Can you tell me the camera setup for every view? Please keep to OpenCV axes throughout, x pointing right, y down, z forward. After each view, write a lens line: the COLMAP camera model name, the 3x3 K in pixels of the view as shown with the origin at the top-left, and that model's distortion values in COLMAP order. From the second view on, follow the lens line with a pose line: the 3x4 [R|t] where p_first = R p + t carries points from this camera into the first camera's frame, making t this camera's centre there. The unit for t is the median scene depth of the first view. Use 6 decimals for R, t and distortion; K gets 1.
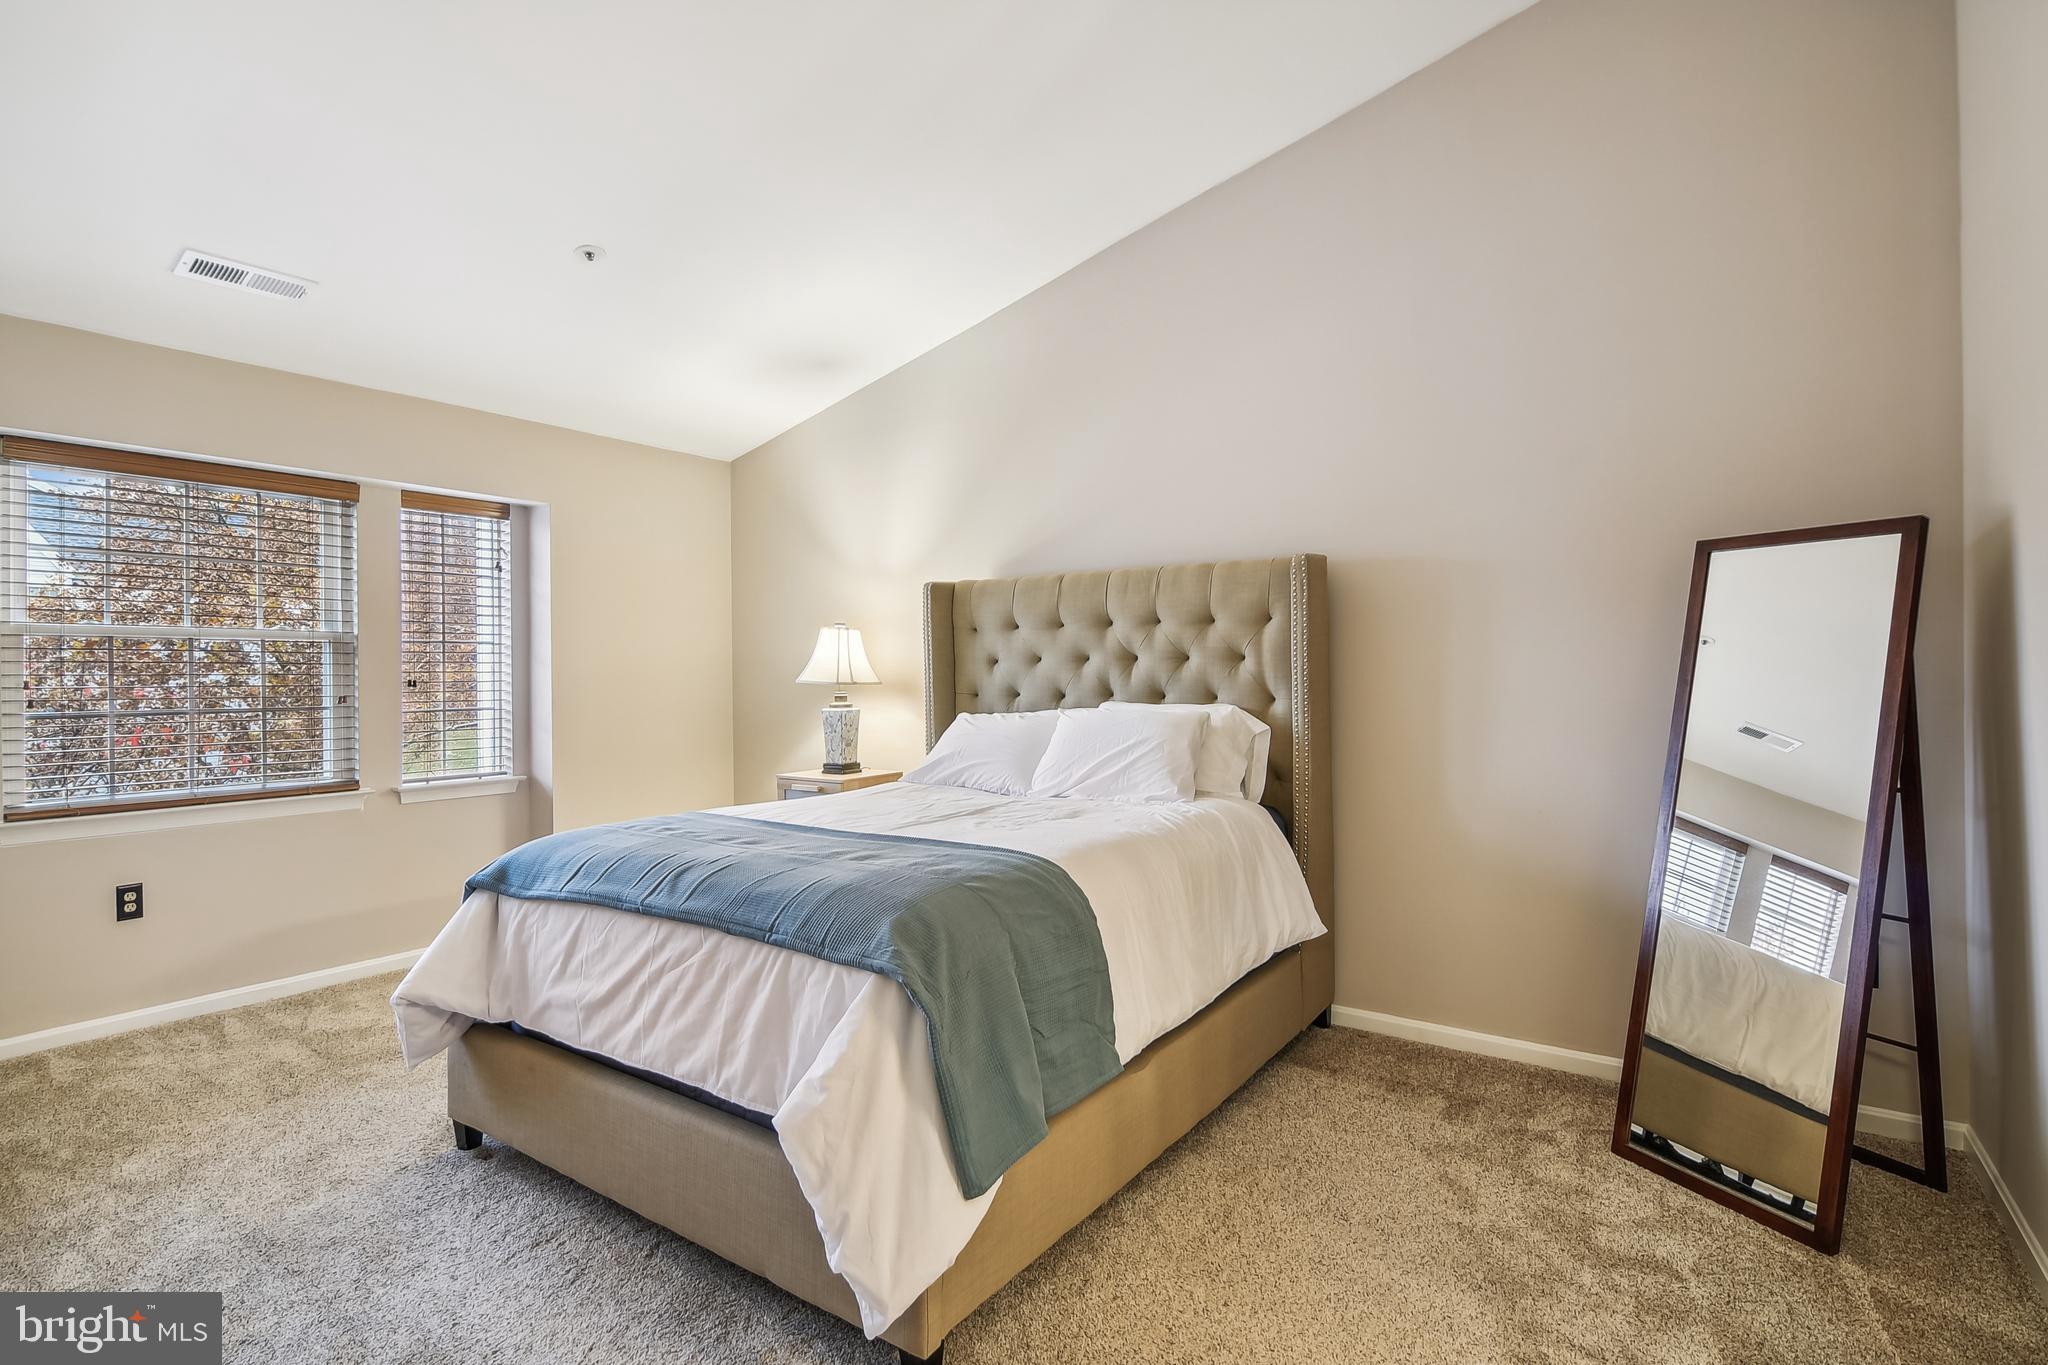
lens RADIAL K [[1006.7, 0, 1014.8], [0, 1006.7, 658.7], [0, 0, 1]] dist [0.012144, -0.012209]
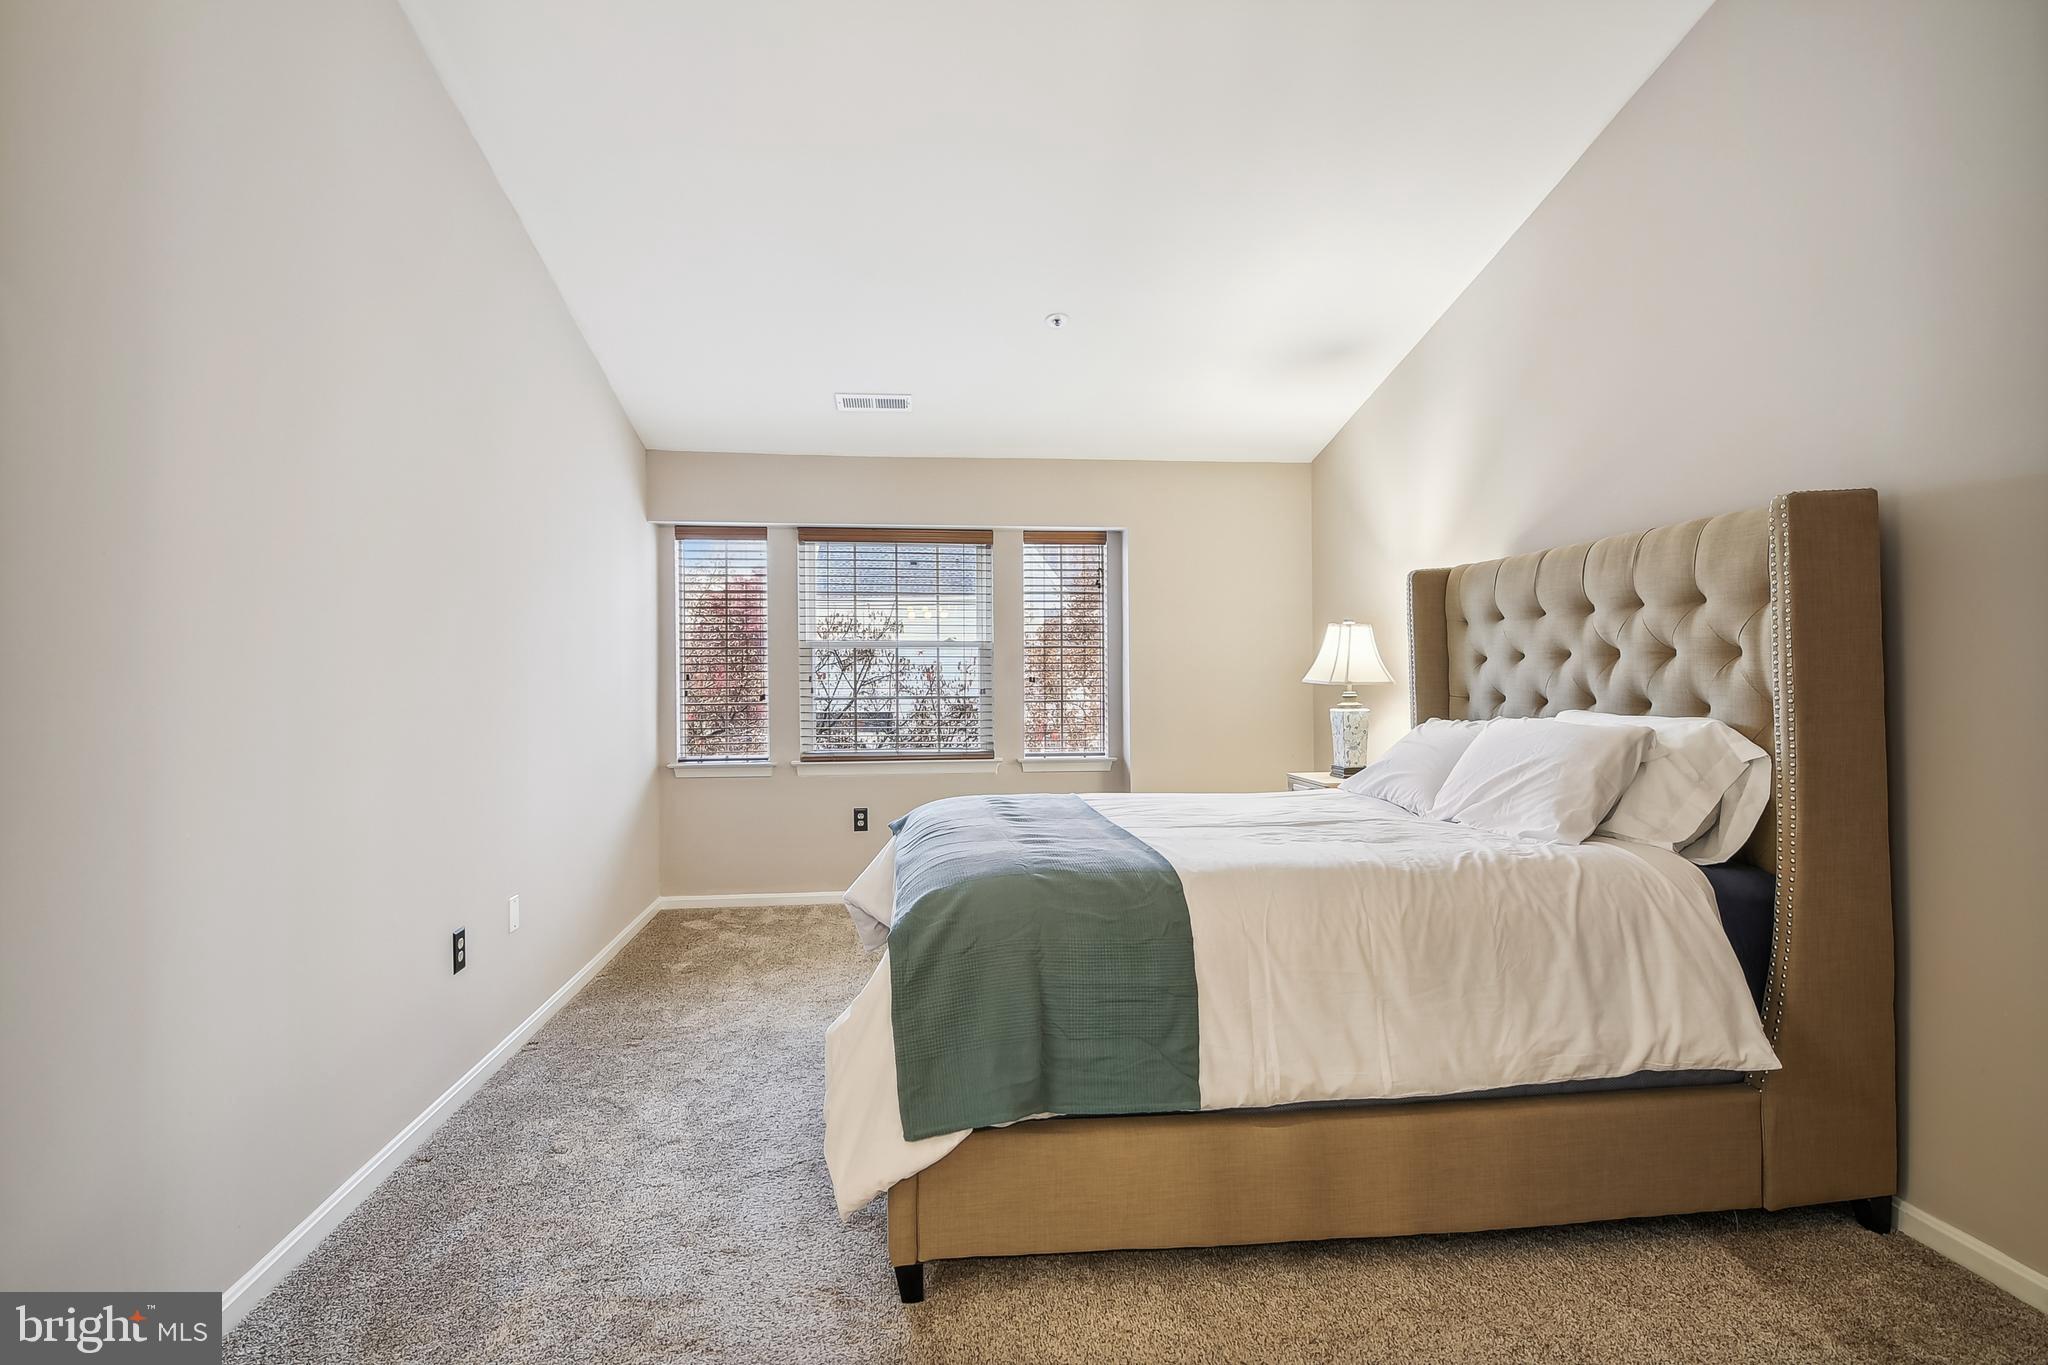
lens RADIAL K [[997.5, 0, 1004.4], [0, 997.5, 671.6], [0, 0, 1]] dist [0.012809, -0.012762]
pose [[0.650726, 0.001849, -0.759311, 0.410386], [0.010623, 0.999877, 0.011539, -0.000851], [0.759239, -0.015575, 0.650626, 0.169407]]
